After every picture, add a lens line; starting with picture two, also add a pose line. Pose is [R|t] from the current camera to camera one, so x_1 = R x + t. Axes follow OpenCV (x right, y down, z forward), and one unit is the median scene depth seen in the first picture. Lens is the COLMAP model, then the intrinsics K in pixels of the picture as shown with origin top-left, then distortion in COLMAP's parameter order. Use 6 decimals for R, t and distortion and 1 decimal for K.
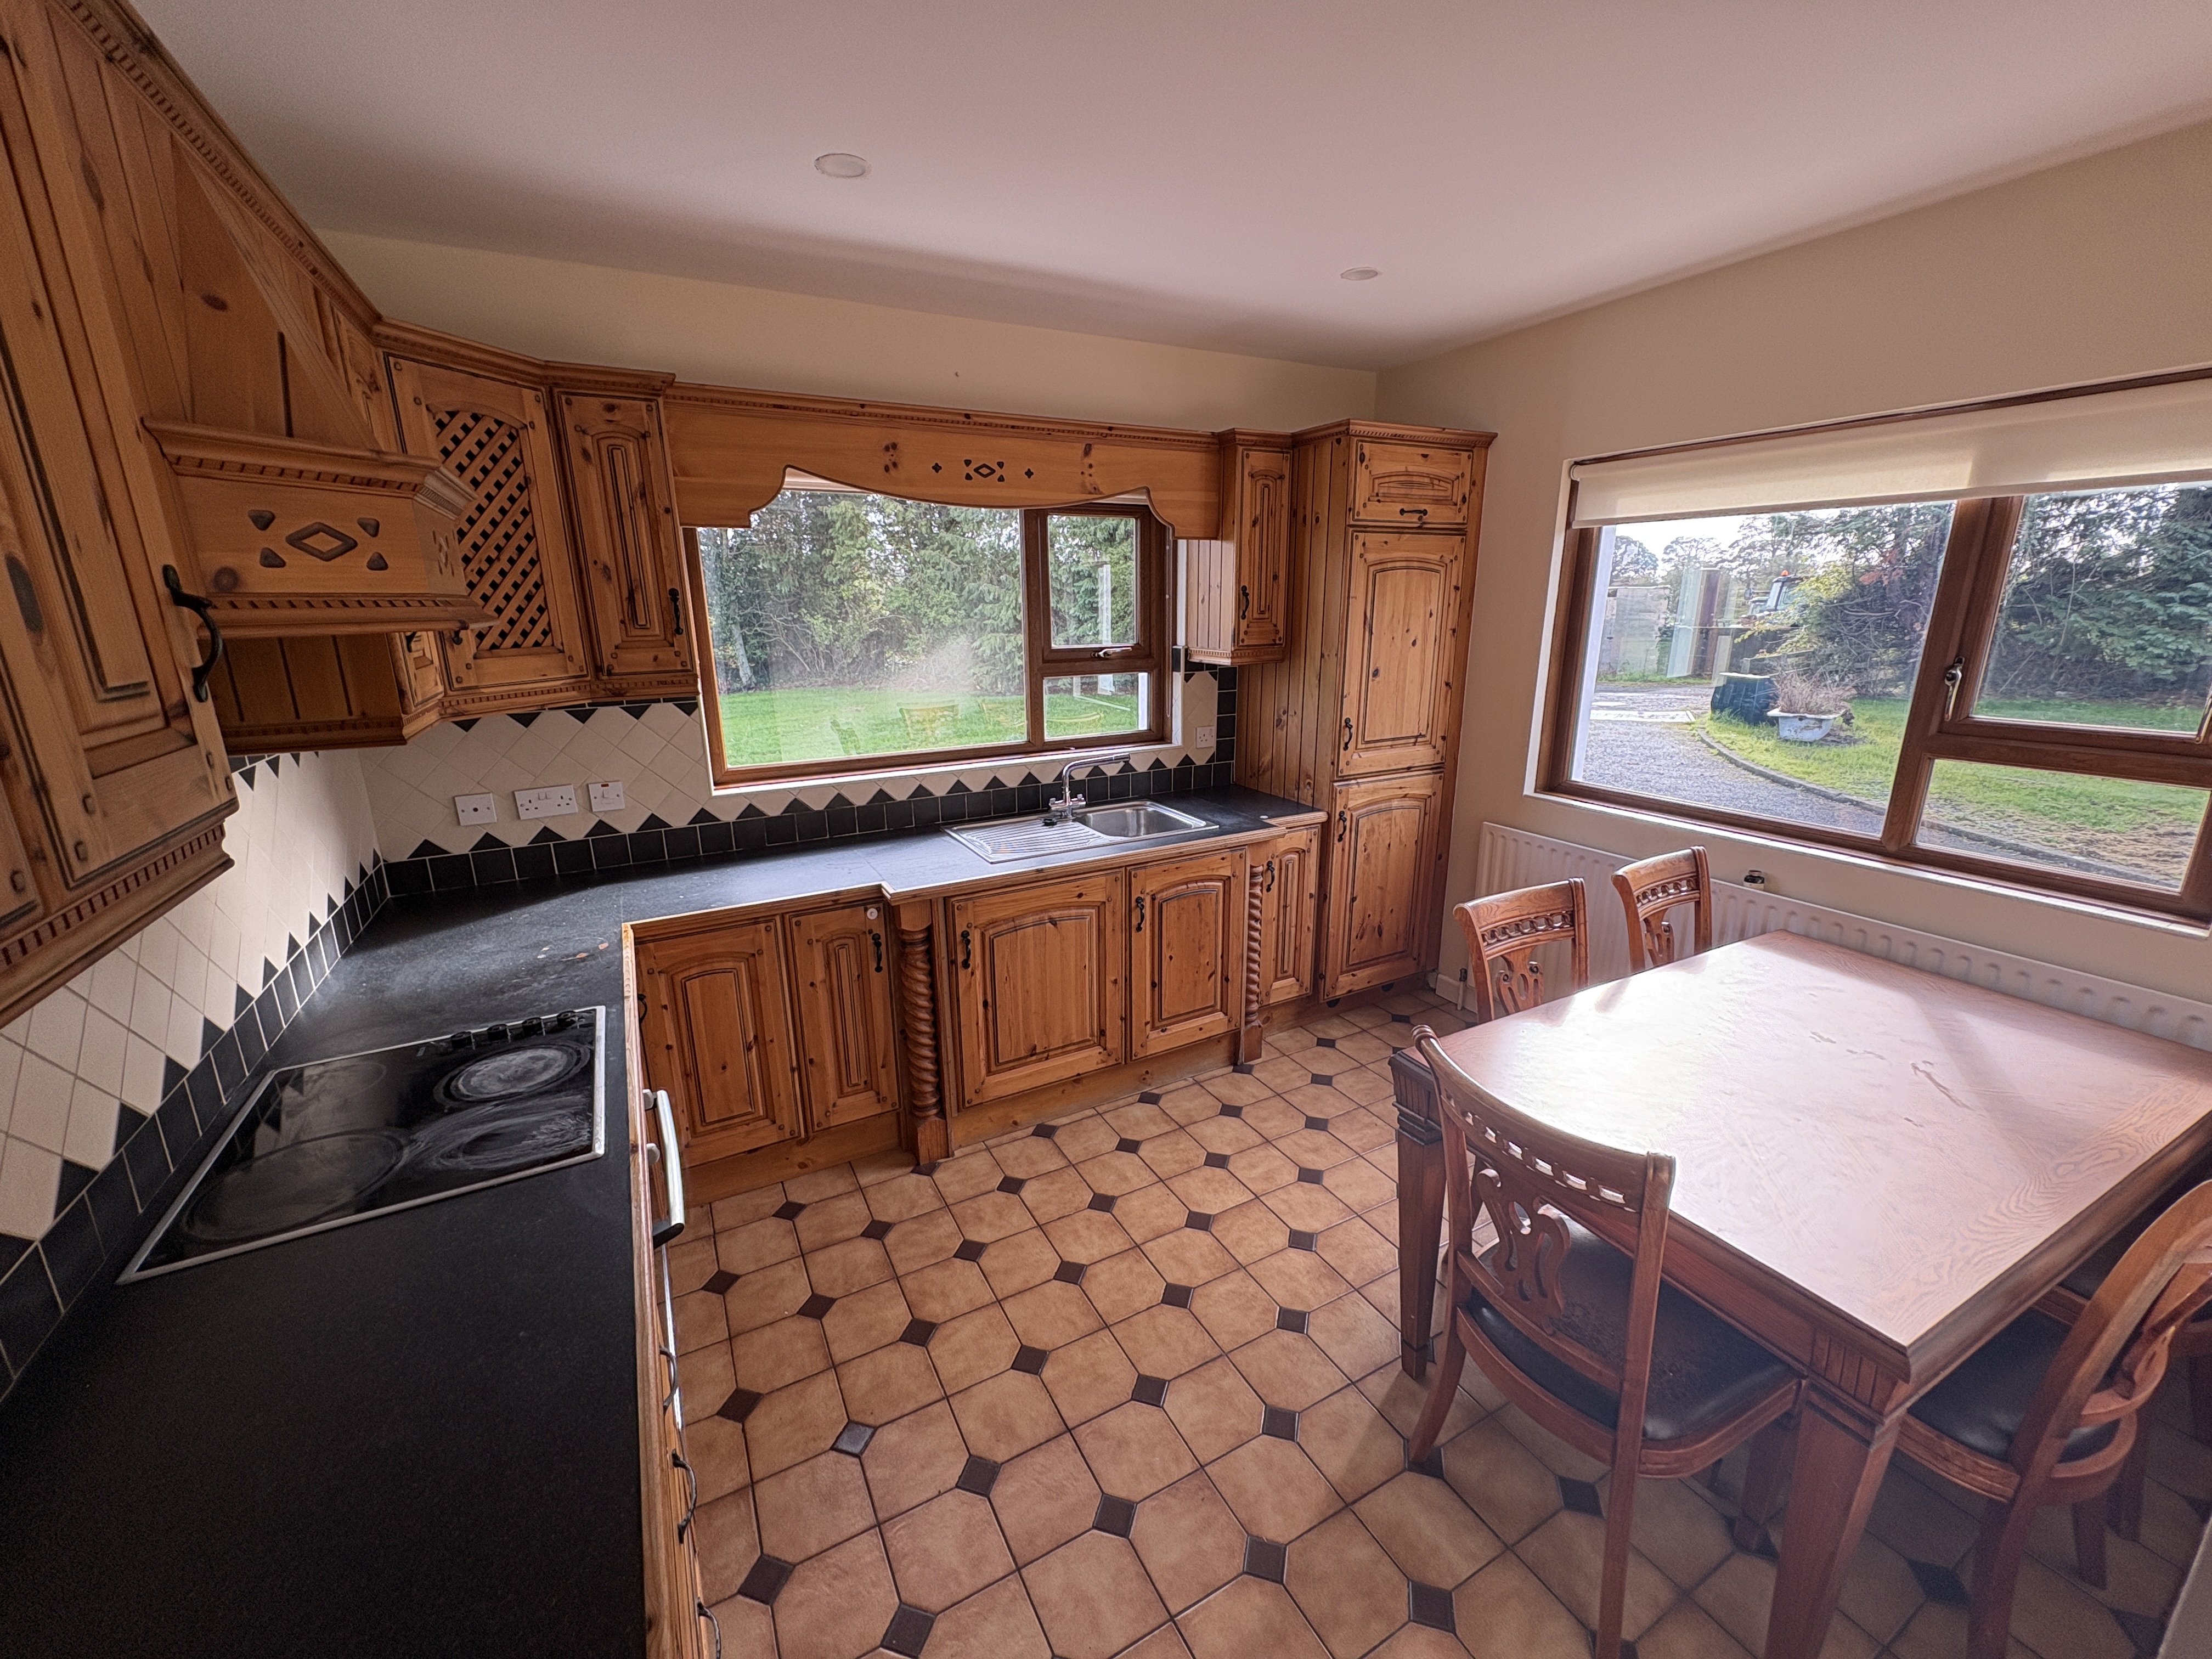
lens RADIAL K [[880.6, 0, 1101.3], [0, 880.6, 831.7], [0, 0, 1]] dist [-0.000382, 0.000008]
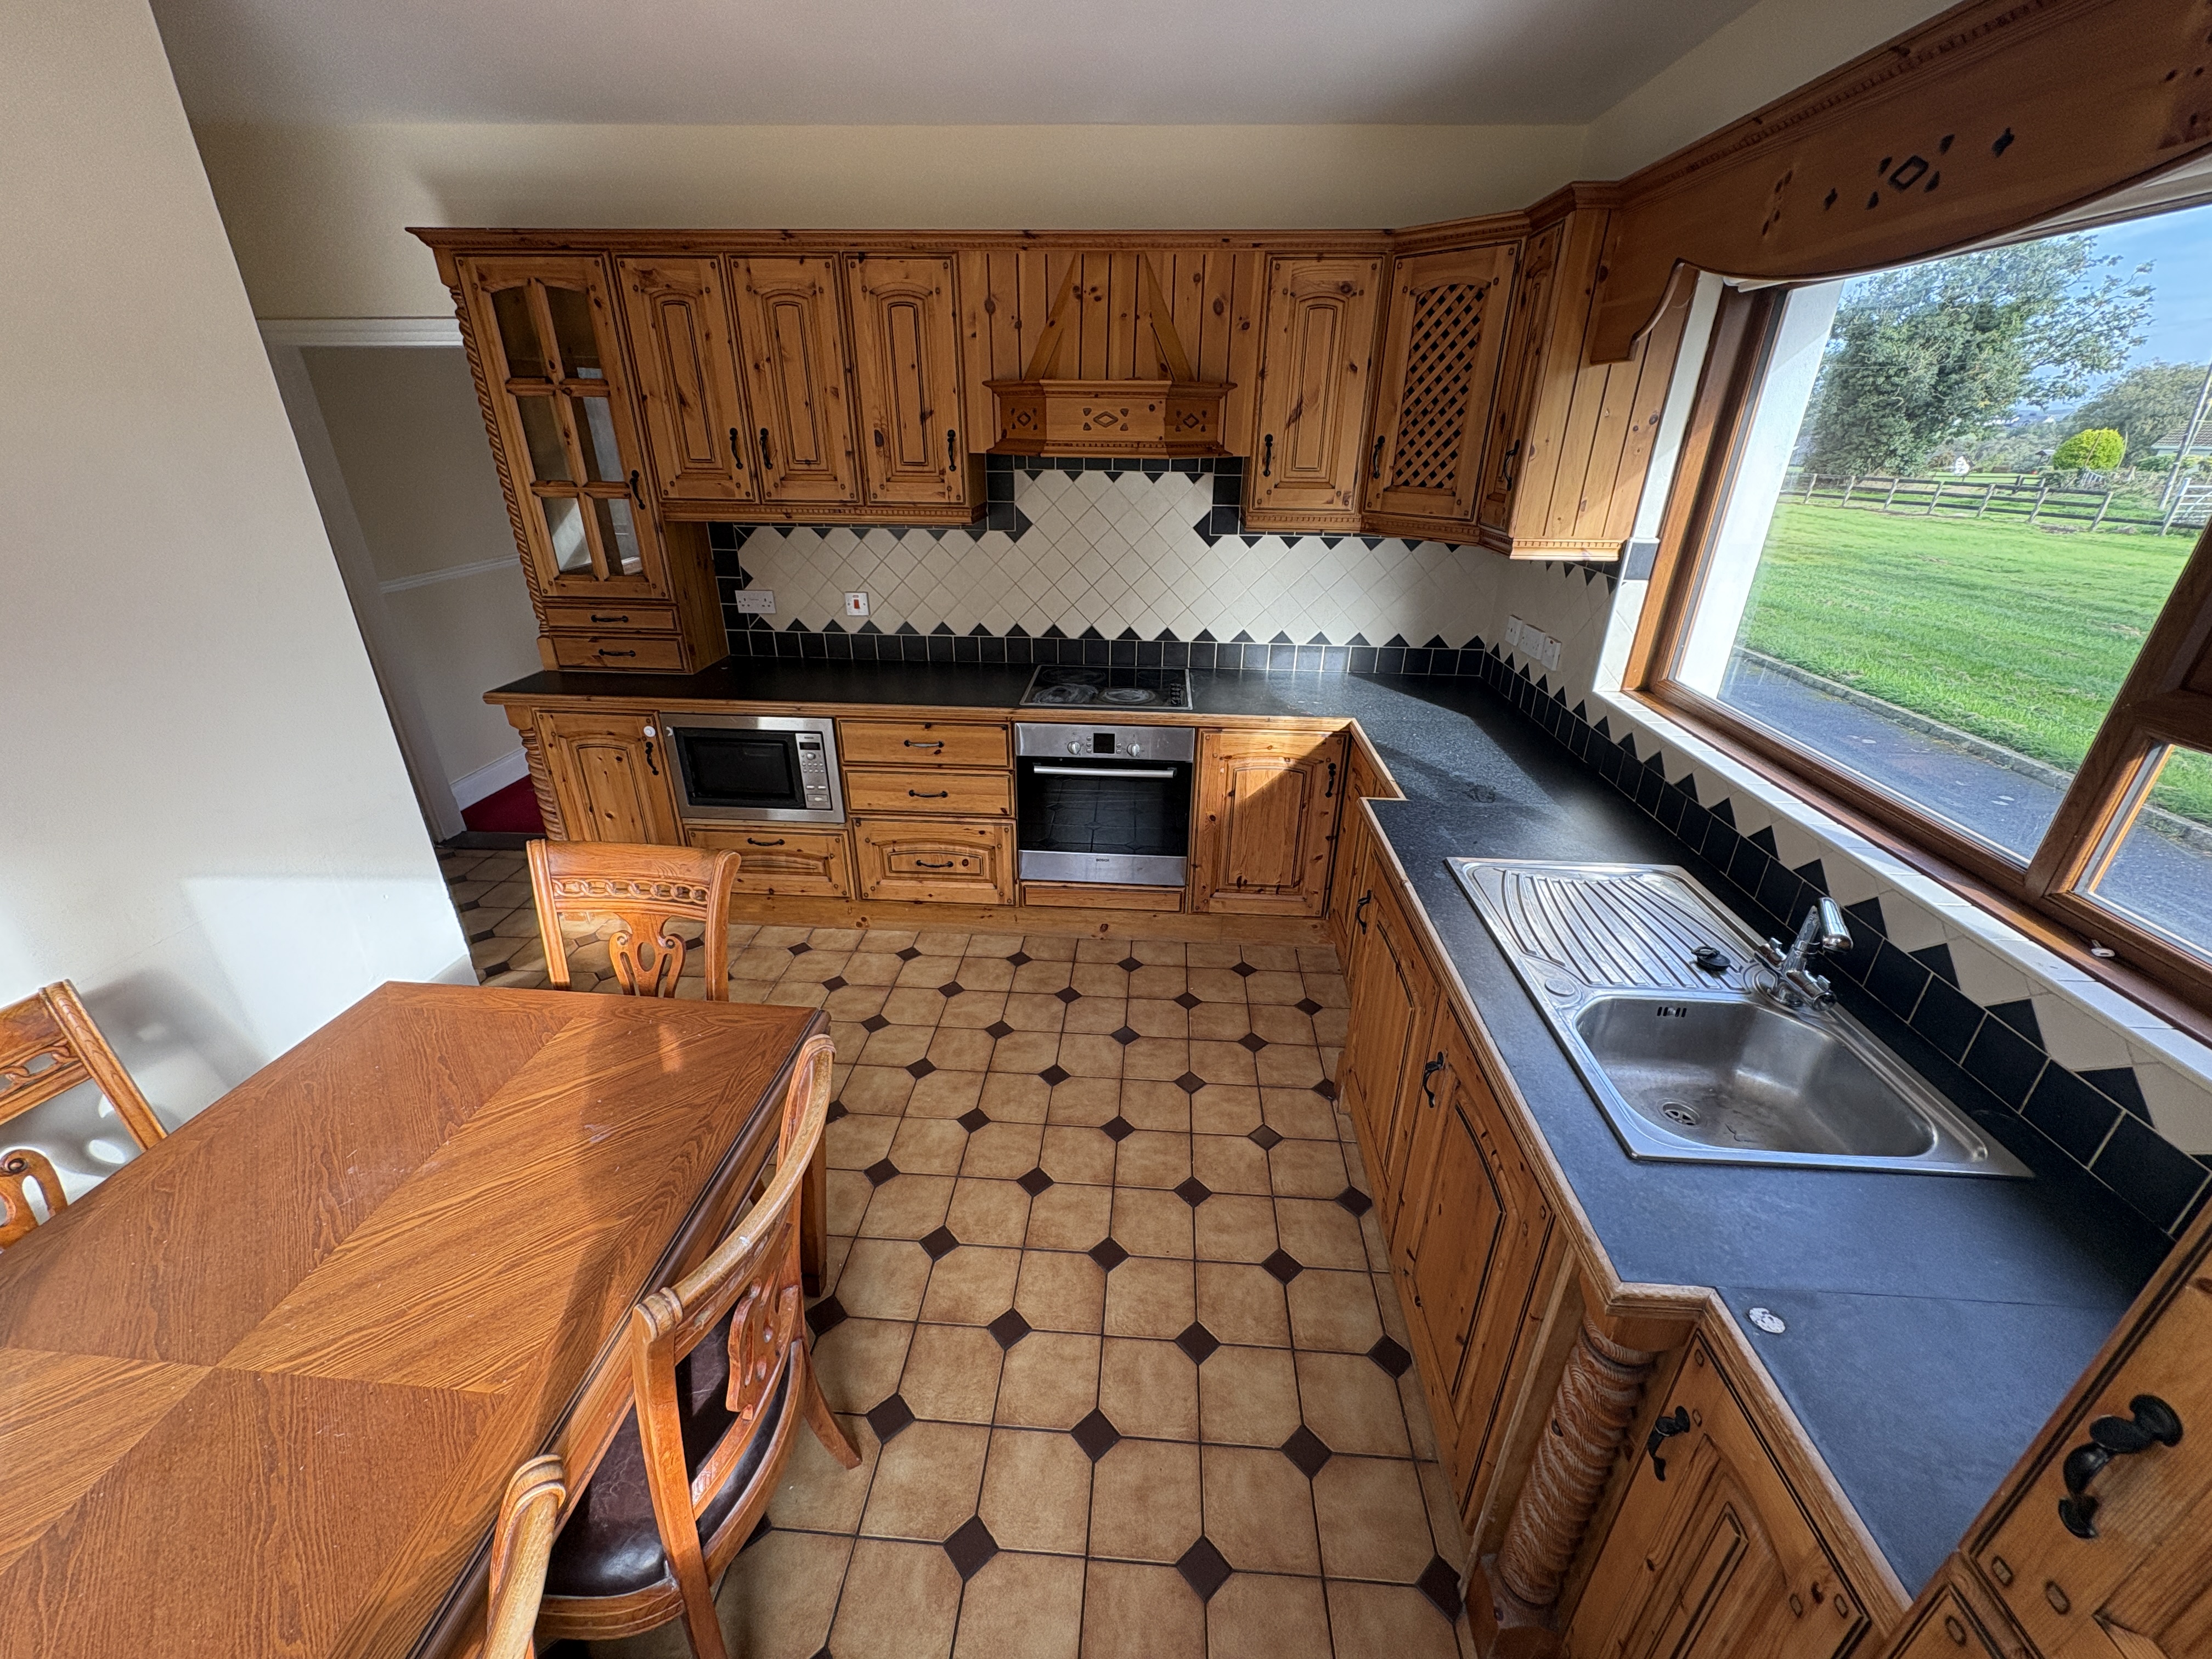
lens RADIAL K [[880.6, 0, 1104.8], [0, 880.6, 823.9], [0, 0, 1]] dist [-0.000382, 0.000008]
pose [[-0.531624, 0.369237, -0.762260, 0.648293], [-0.208959, 0.814977, 0.540508, -0.371427], [0.820799, 0.446628, -0.356106, 1.201136]]
